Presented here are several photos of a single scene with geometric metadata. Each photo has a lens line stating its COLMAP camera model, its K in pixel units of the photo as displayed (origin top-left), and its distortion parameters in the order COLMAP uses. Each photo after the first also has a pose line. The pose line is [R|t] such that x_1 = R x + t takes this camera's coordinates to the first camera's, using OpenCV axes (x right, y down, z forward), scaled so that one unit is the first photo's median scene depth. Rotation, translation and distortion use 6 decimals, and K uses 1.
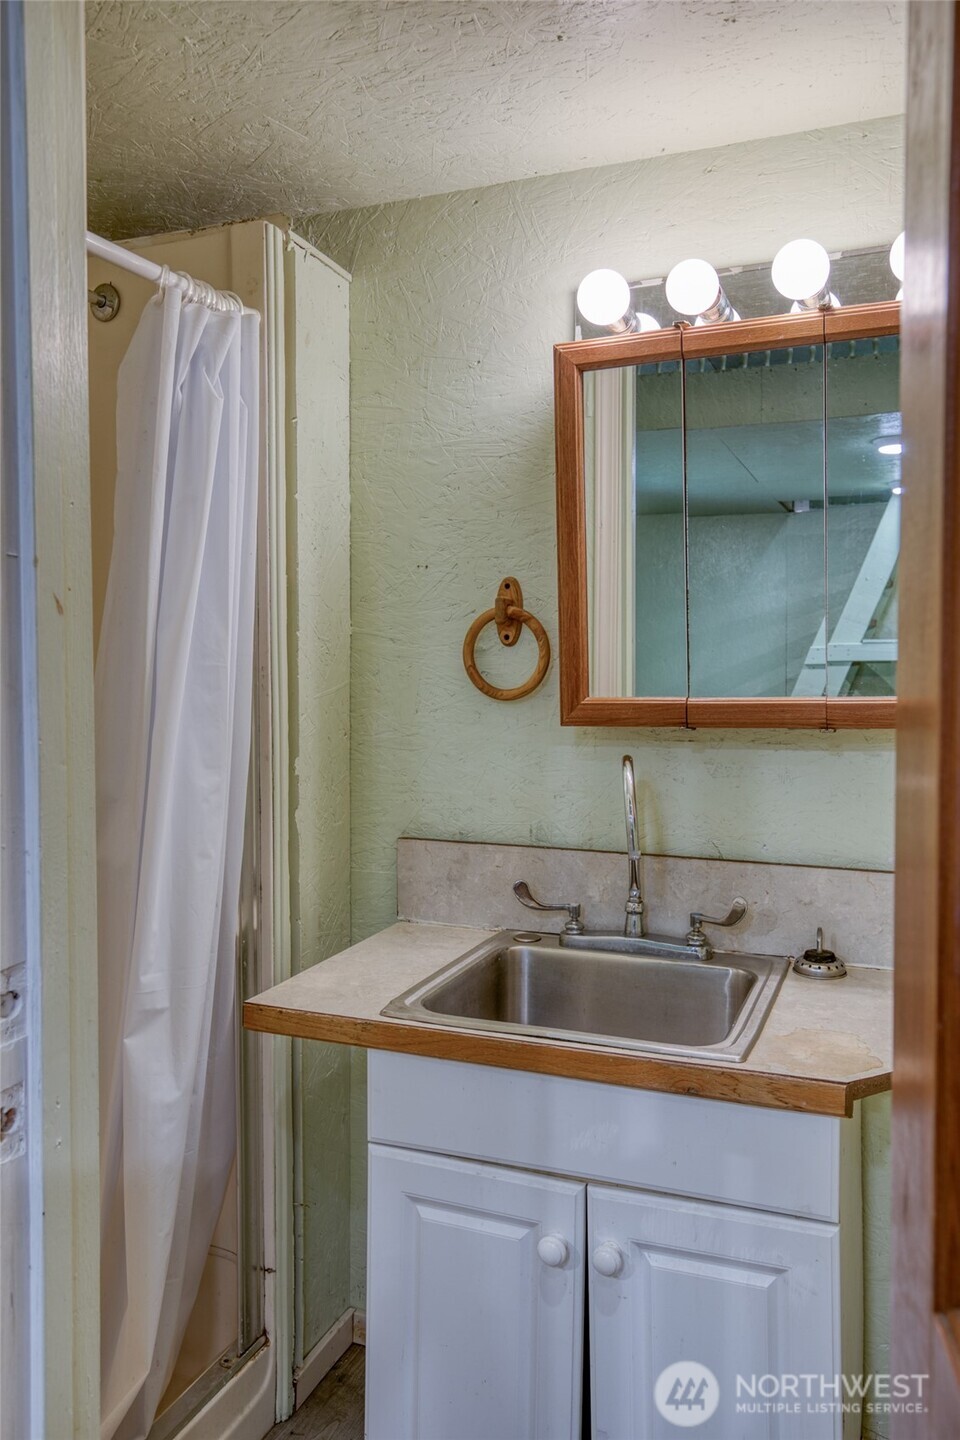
lens RADIAL K [[1050.4, 0, 489.3], [0, 1050.4, 717.9], [0, 0, 1]] dist [0.009923, 0.005170]
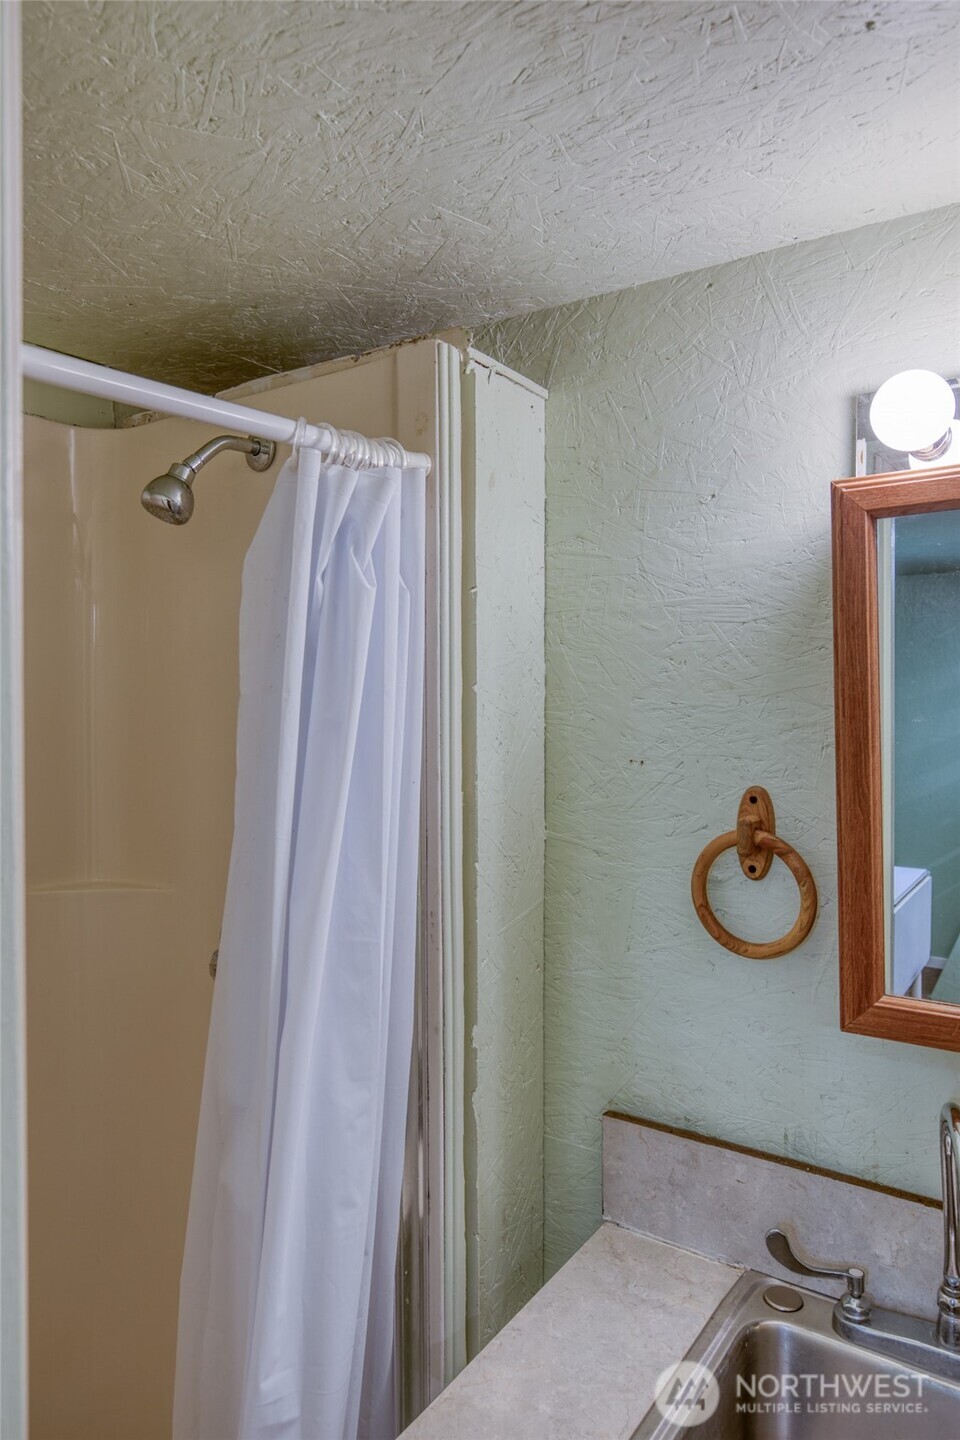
lens RADIAL K [[898.5, 0, 472.9], [0, 898.5, 725.7], [0, 0, 1]] dist [-0.008425, 0.007200]
pose [[0.975552, 0.004758, -0.219716, -0.038261], [-0.001709, 0.999900, 0.014065, -0.192028], [0.219761, -0.013345, 0.975462, 0.347042]]
